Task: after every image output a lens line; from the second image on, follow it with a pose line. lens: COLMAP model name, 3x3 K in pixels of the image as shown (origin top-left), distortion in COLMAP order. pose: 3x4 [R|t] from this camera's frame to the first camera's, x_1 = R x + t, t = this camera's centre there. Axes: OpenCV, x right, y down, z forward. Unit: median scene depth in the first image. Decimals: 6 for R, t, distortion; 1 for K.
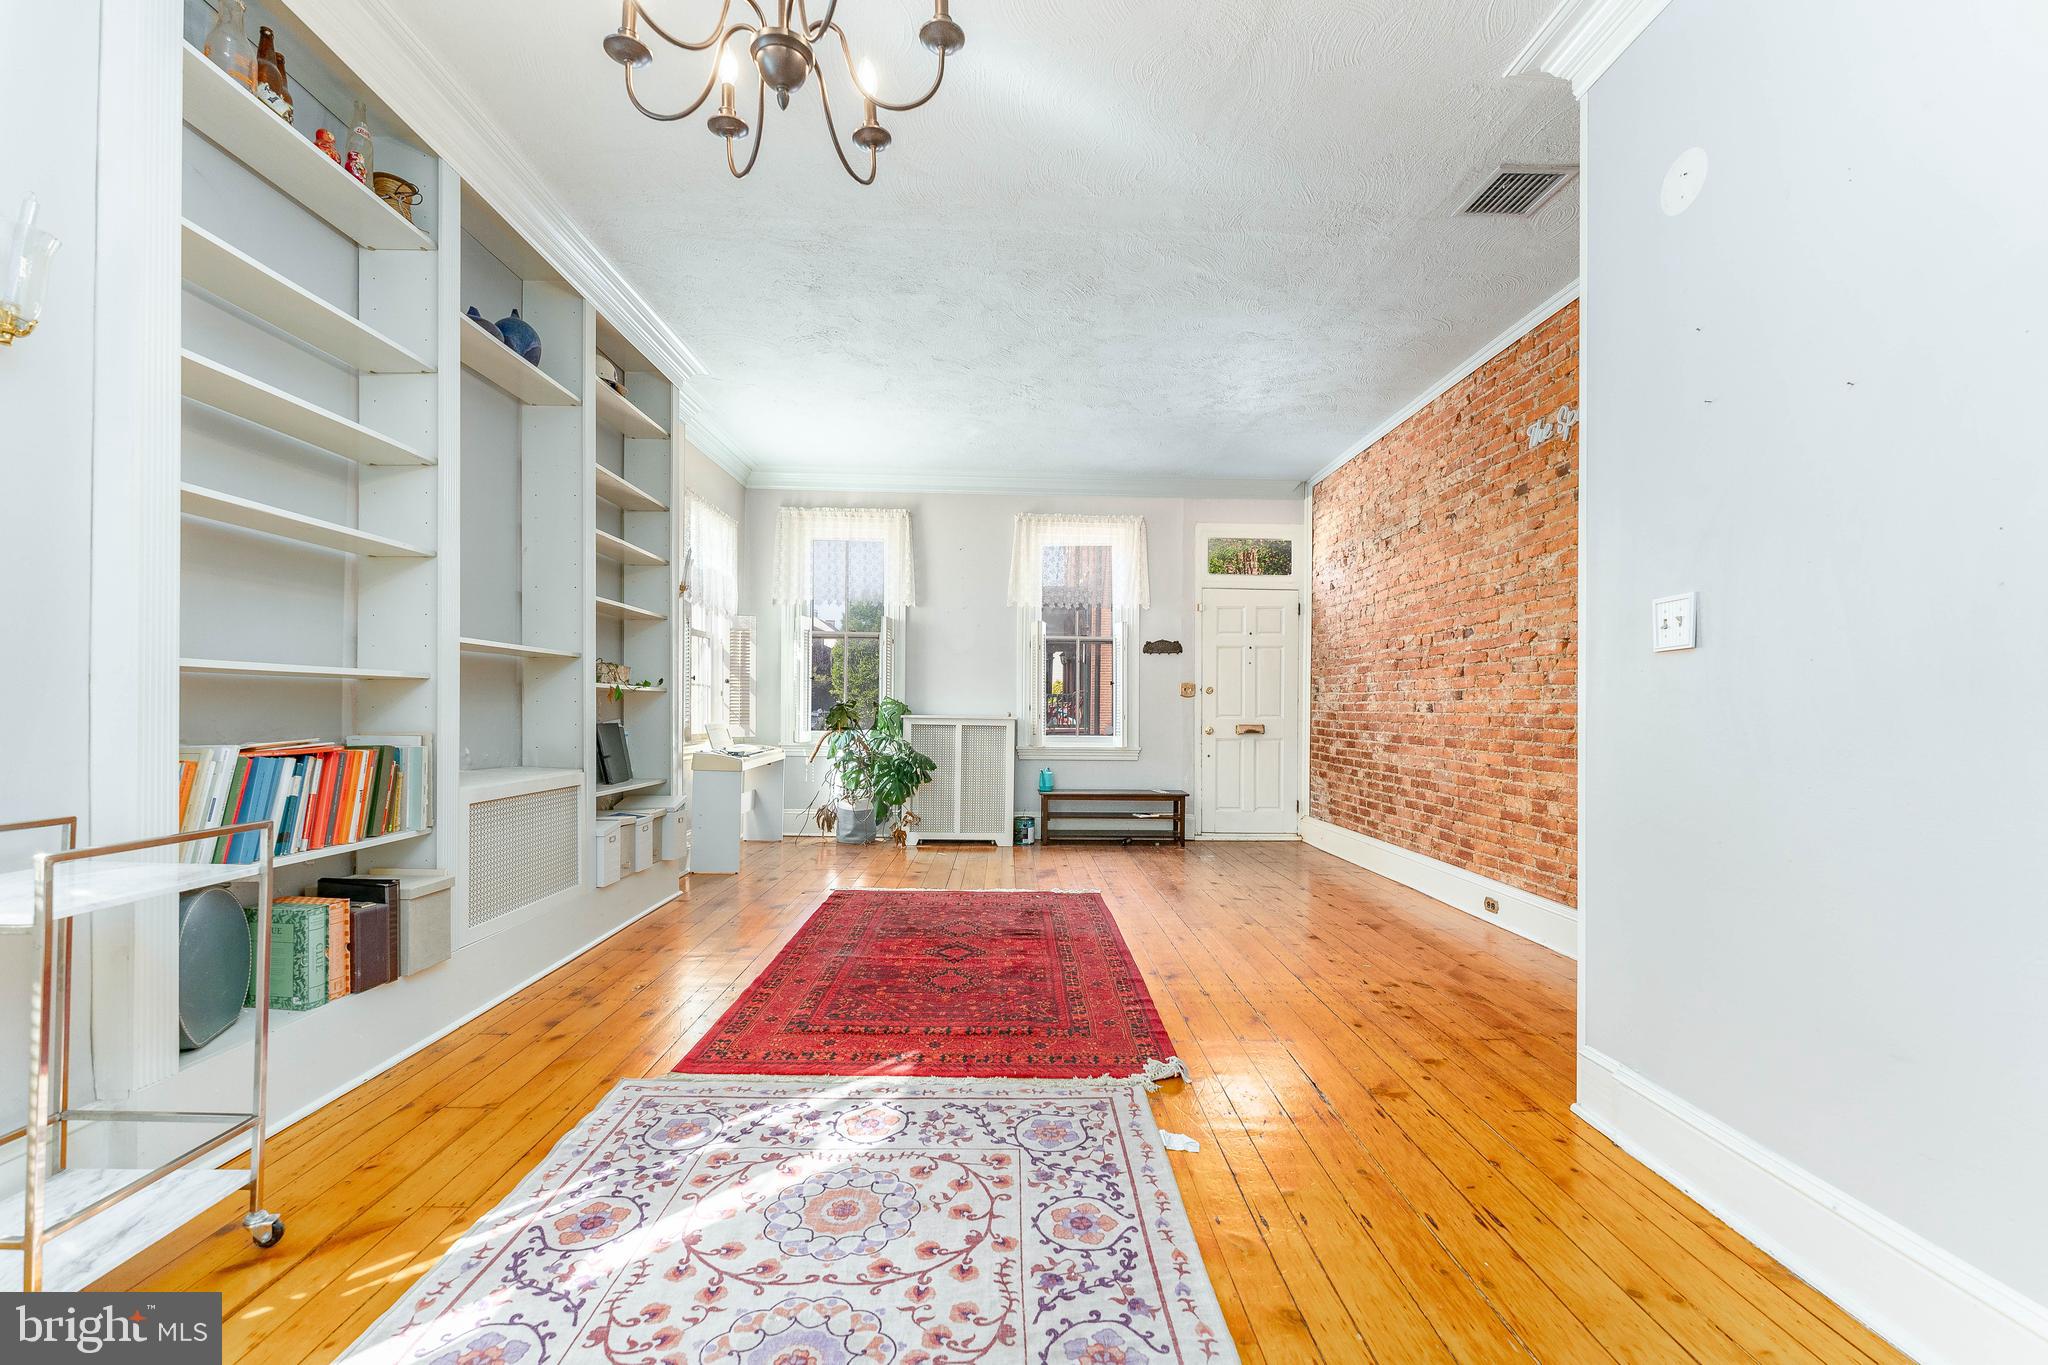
lens RADIAL K [[825.0, 0, 1029.5], [0, 825.0, 713.4], [0, 0, 1]] dist [0.001106, -0.000123]
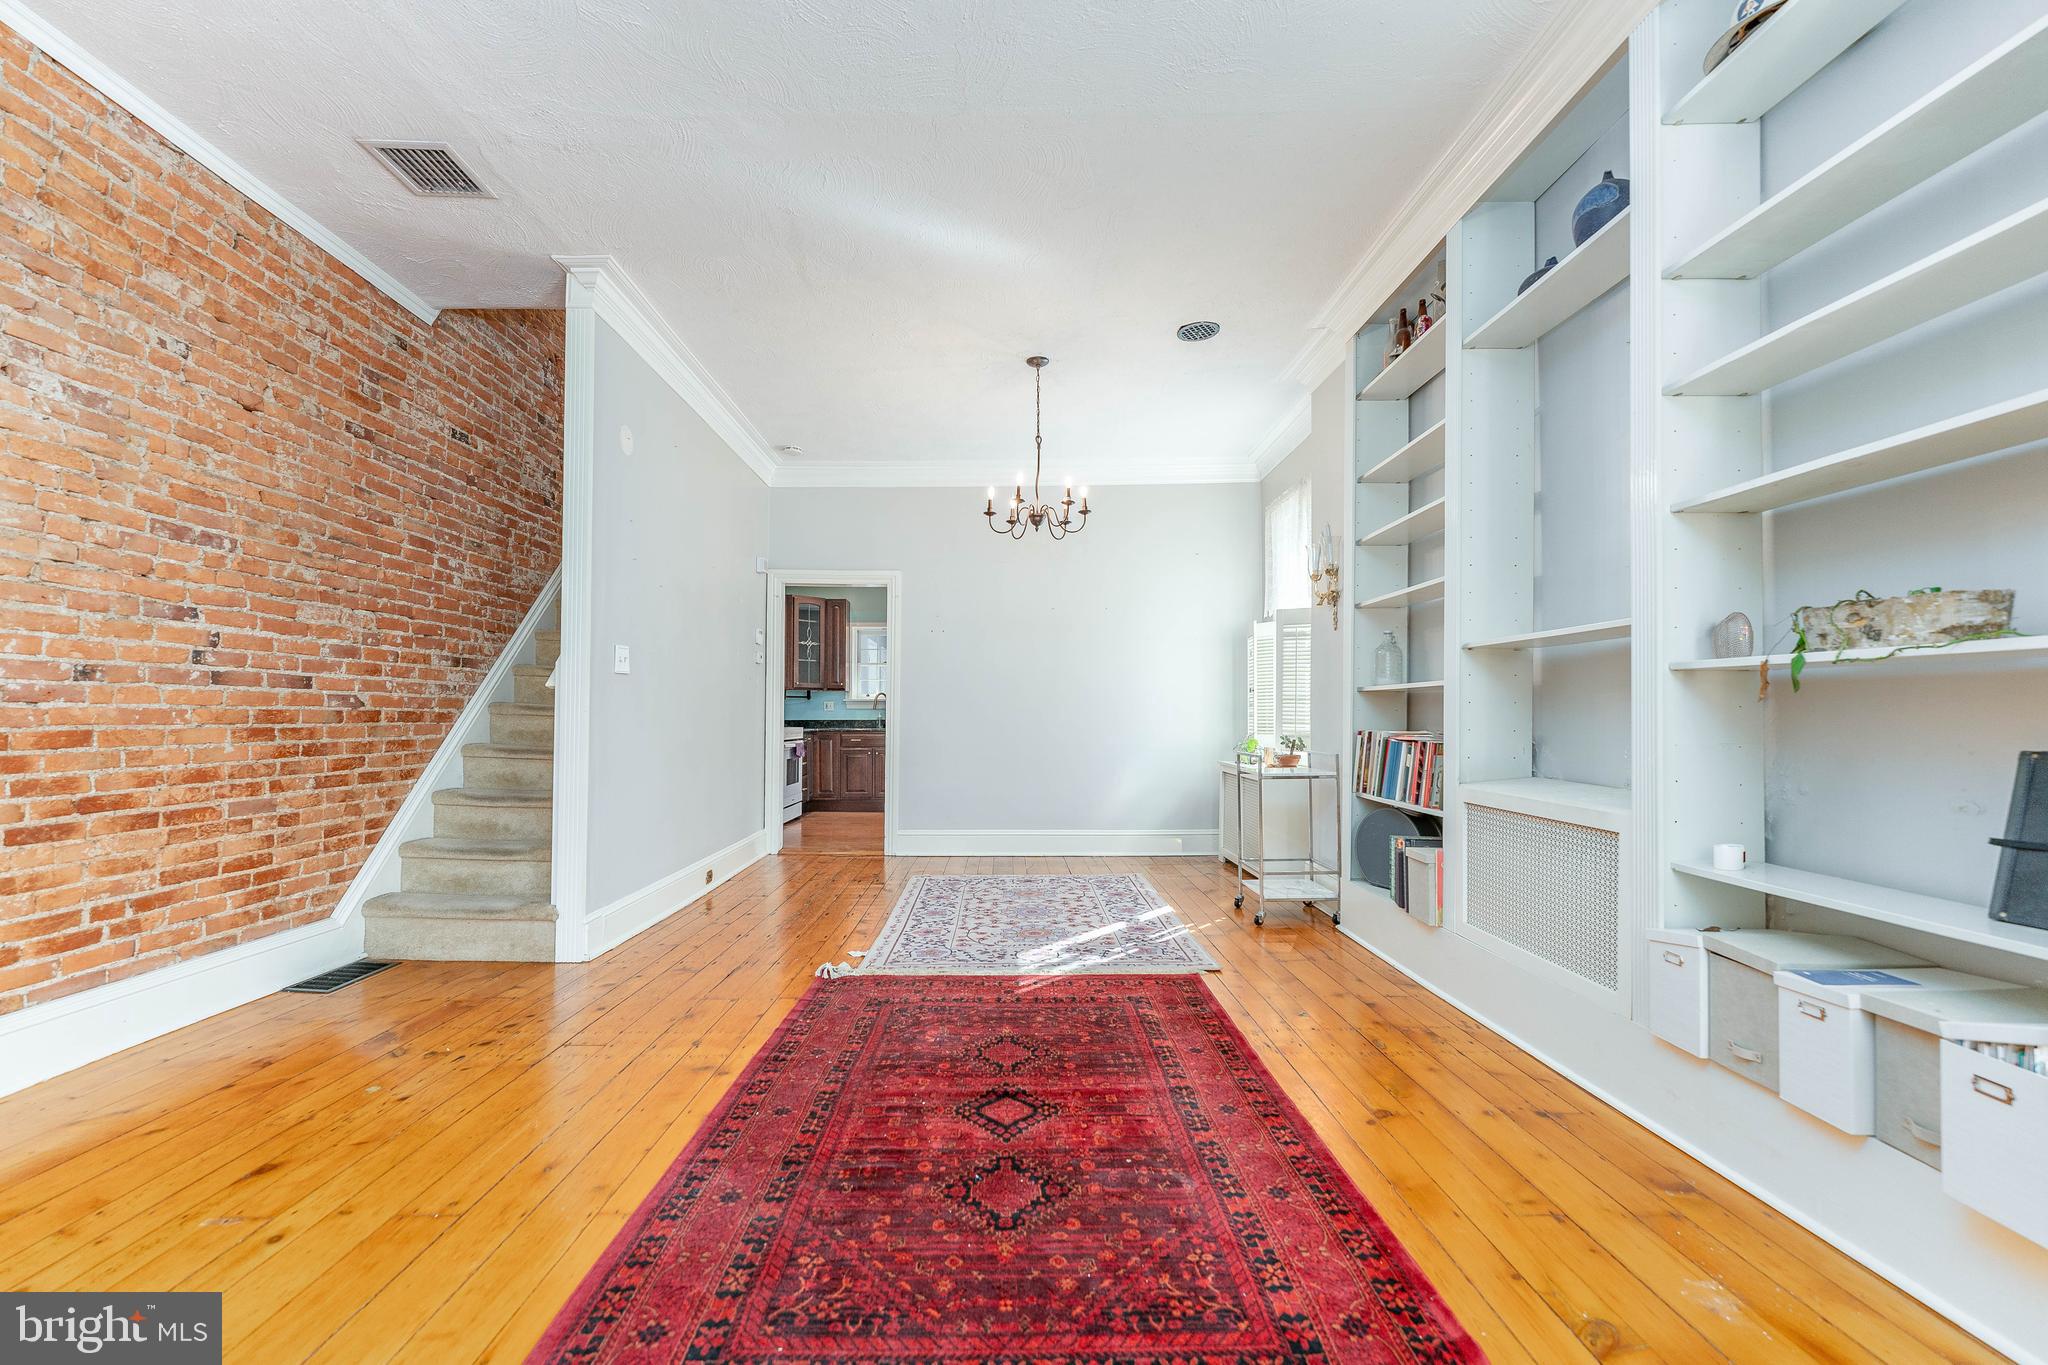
lens RADIAL K [[837.3, 0, 1013.6], [0, 837.3, 716.6], [0, 0, 1]] dist [0.000491, -0.000097]
pose [[-0.999707, -0.010835, 0.021651, -0.126933], [-0.010623, 0.999895, 0.009884, -0.001170], [-0.021756, 0.009651, -0.999717, 1.942523]]
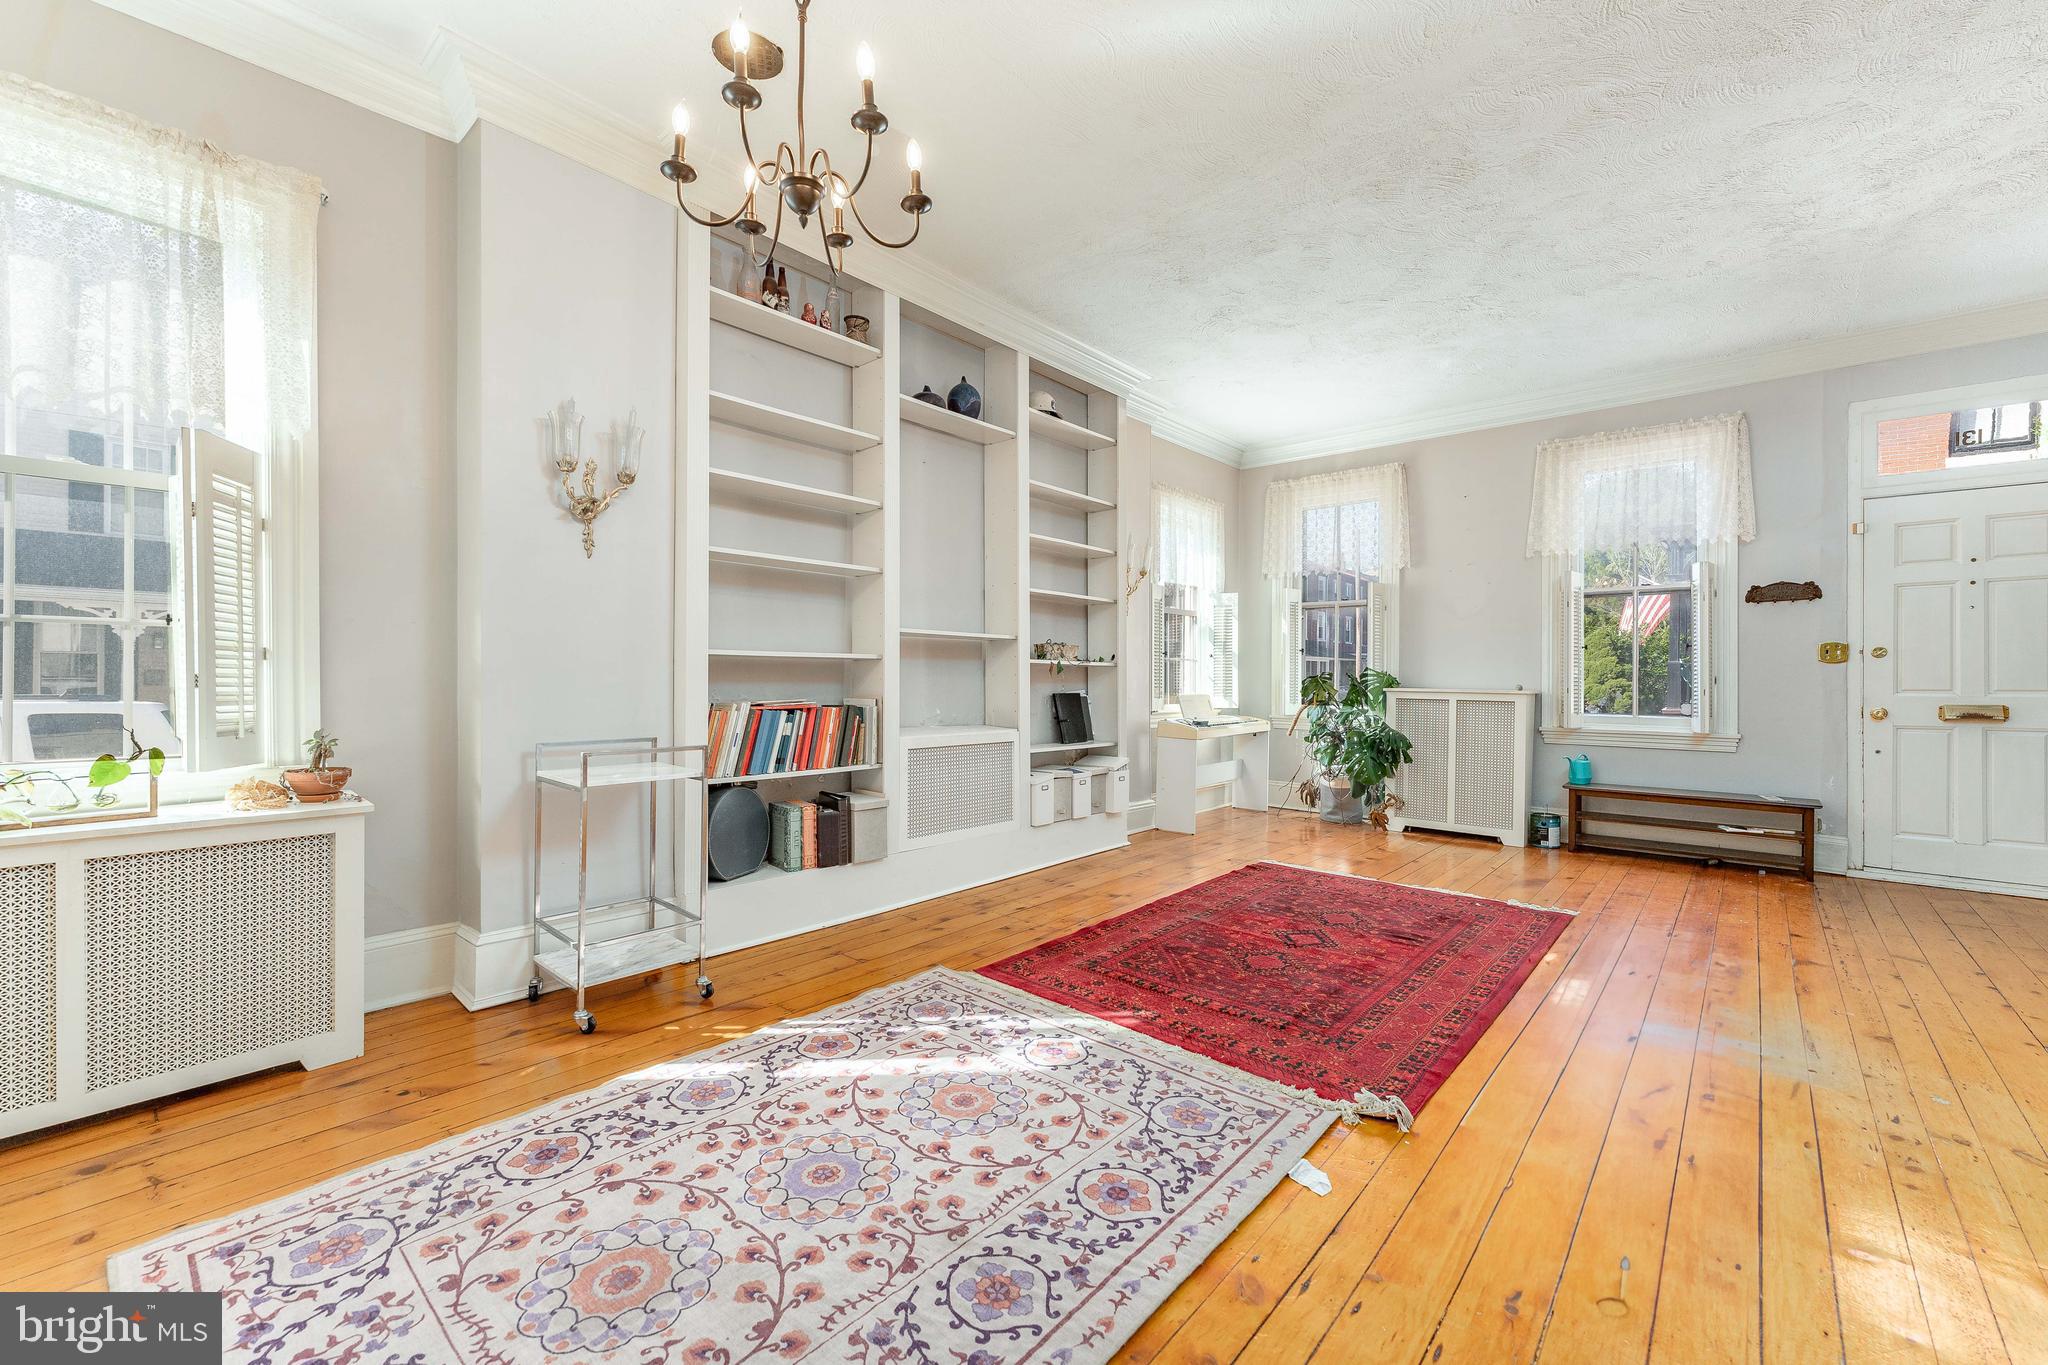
lens RADIAL K [[830.2, 0, 1032.1], [0, 830.2, 689.0], [0, 0, 1]] dist [0.002708, -0.000106]
pose [[0.734457, 0.004795, -0.678639, 0.391315], [-0.003682, 0.999988, 0.003081, 0.003834], [0.678646, 0.000236, 0.734466, 0.113941]]
